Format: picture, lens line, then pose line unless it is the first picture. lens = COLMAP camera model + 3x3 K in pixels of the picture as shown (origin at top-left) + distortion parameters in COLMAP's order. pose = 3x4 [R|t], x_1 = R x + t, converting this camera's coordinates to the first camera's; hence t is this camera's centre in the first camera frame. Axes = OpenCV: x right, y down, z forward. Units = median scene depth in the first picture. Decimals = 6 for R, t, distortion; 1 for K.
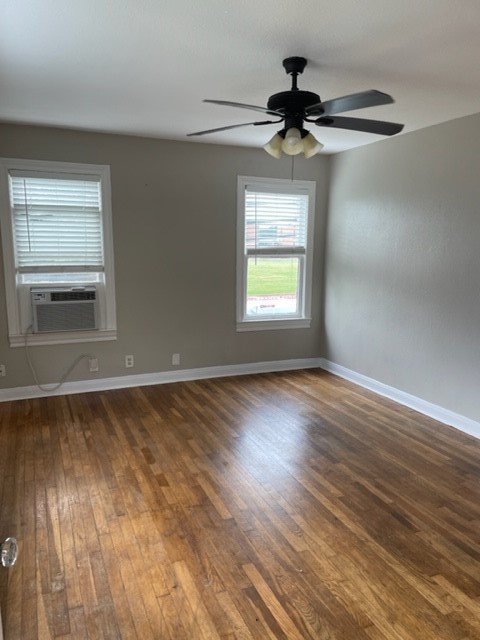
lens RADIAL K [[483.2, 0, 238.1], [0, 483.2, 331.5], [0, 0, 1]] dist [0.067111, -0.005541]
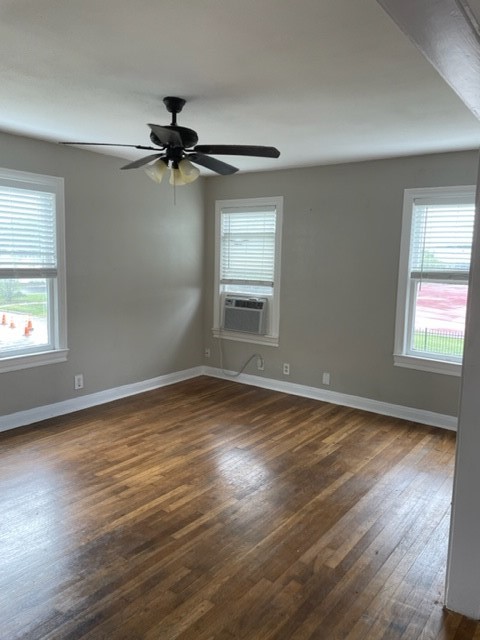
lens RADIAL K [[479.4, 0, 241.4], [0, 479.4, 323.7], [0, 0, 1]] dist [0.068990, -0.074696]
pose [[0.505655, 0.122959, -0.853929, 0.818389], [-0.179738, 0.983087, 0.035124, -0.075653], [0.843805, 0.135723, 0.519204, 0.427304]]
